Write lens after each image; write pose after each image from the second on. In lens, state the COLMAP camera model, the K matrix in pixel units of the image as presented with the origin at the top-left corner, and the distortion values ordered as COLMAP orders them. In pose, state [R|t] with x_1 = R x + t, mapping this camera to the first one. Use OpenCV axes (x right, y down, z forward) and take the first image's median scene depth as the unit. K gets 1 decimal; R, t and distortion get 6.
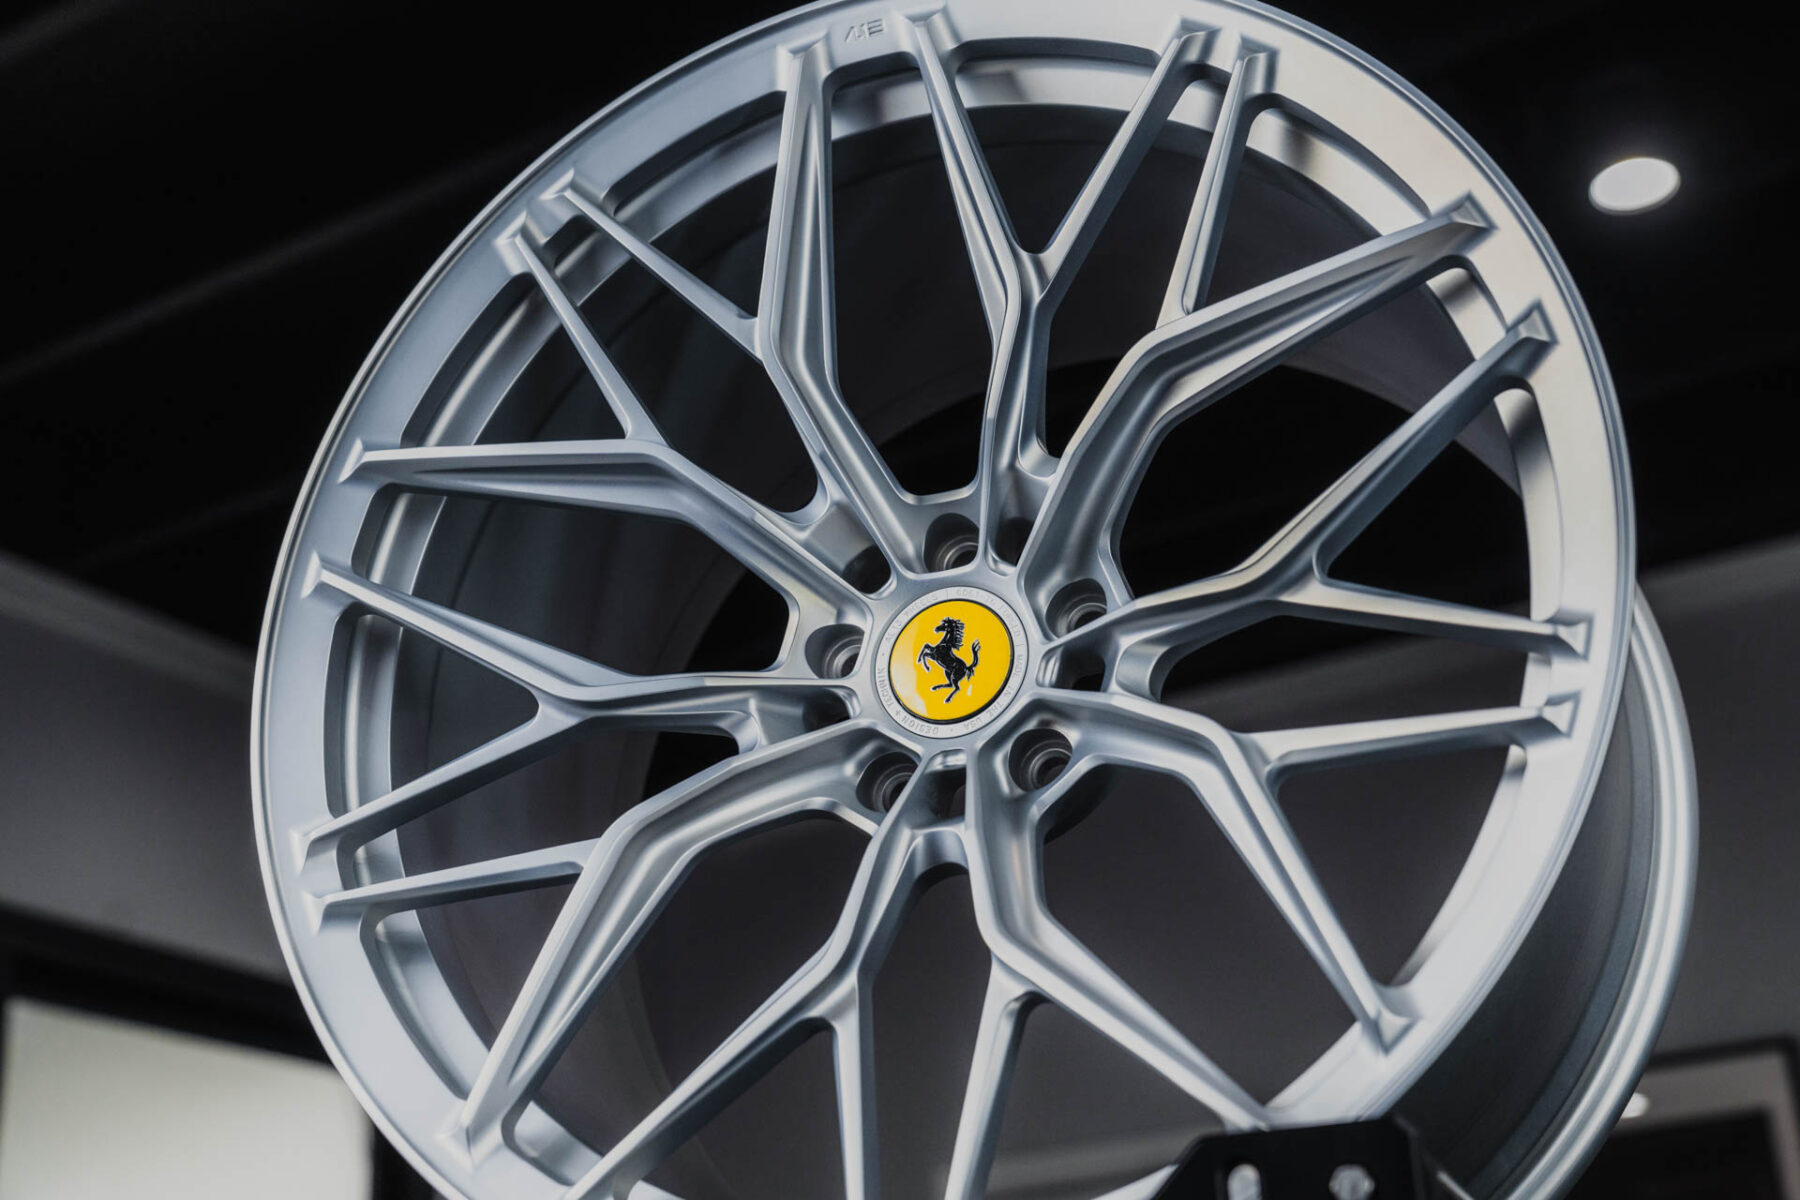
lens RADIAL K [[2354.7, 0, 889.2], [0, 2354.7, 613.9], [0, 0, 1]] dist [-0.037273, 0.000000]
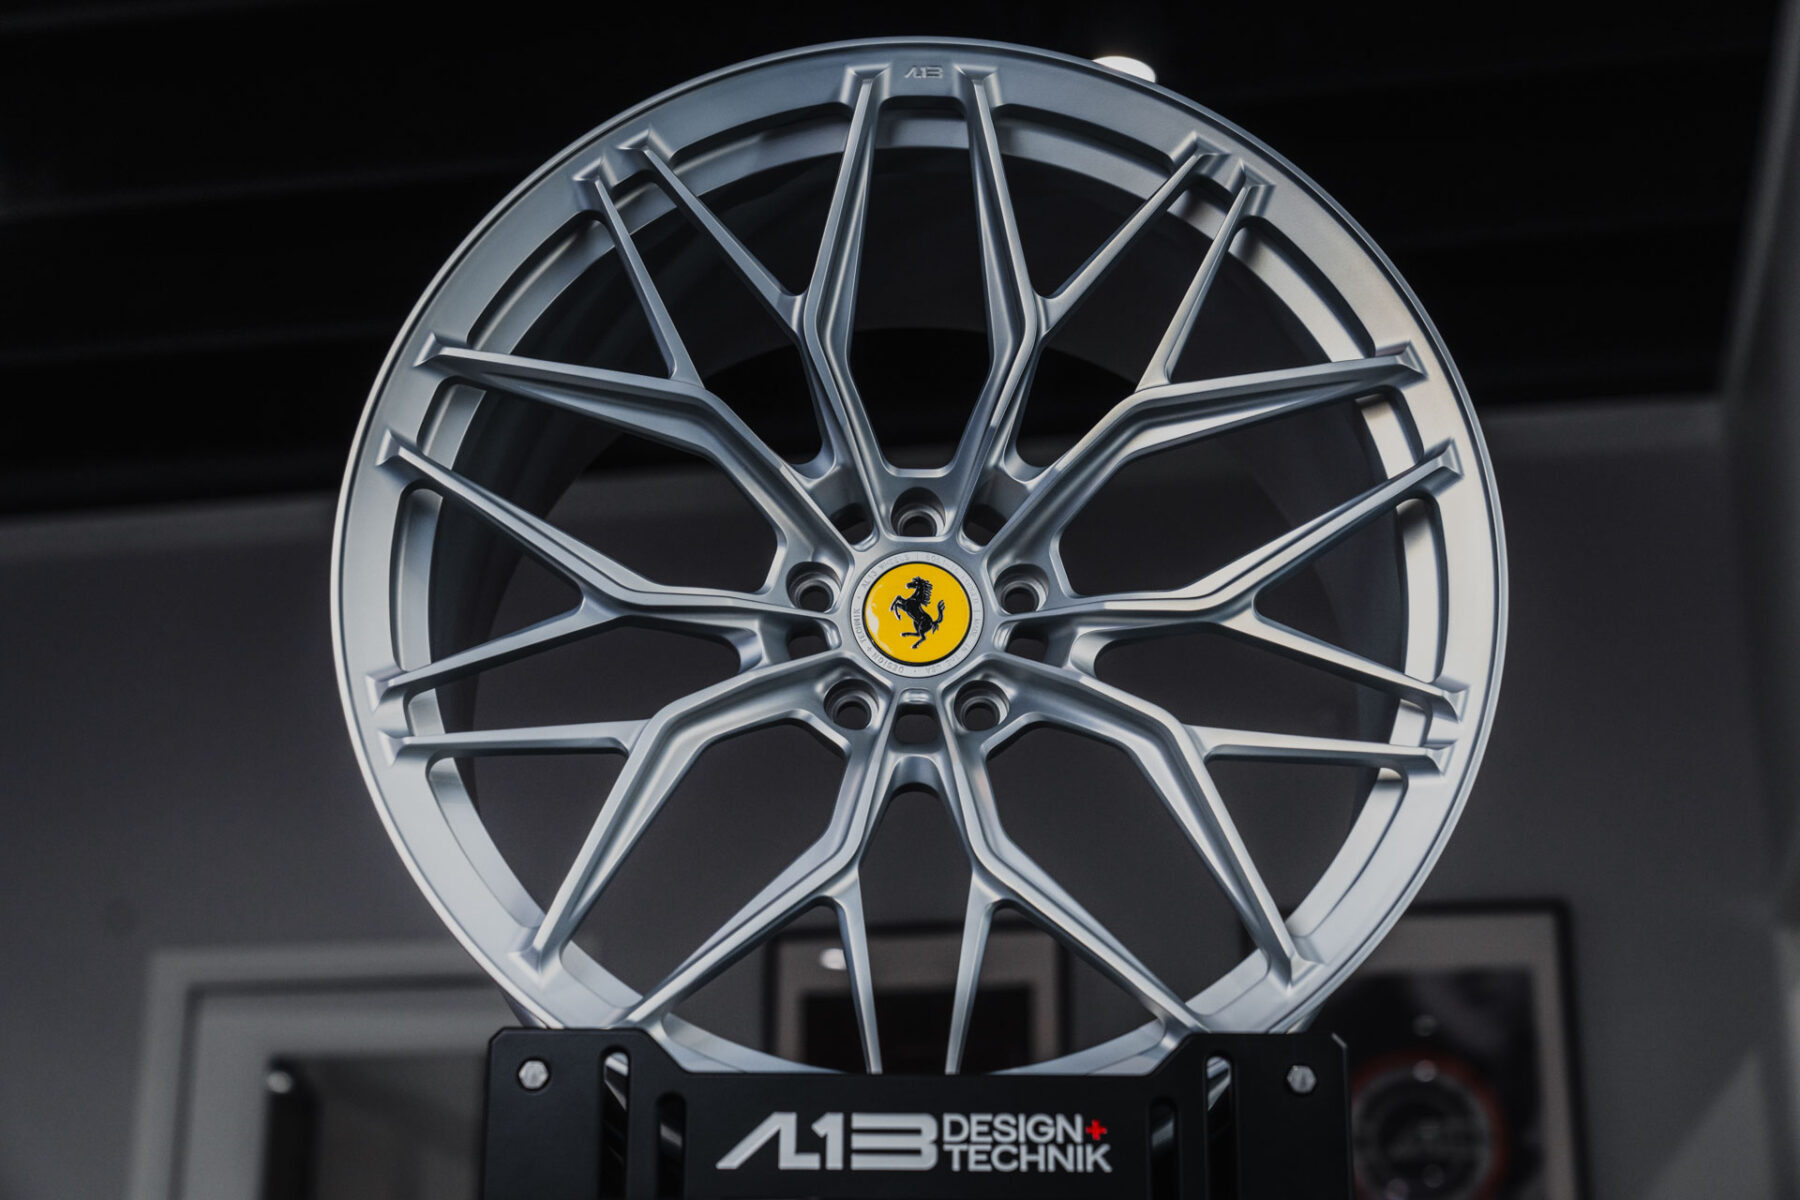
lens RADIAL K [[2633.6, 0, 916.5], [0, 2633.6, 590.2], [0, 0, 1]] dist [-0.063170, 0.000000]
pose [[0.926820, 0.152439, 0.343172, -0.447046], [-0.182005, 0.981732, 0.055460, -0.067897], [-0.328448, -0.113860, 0.937634, -0.278095]]
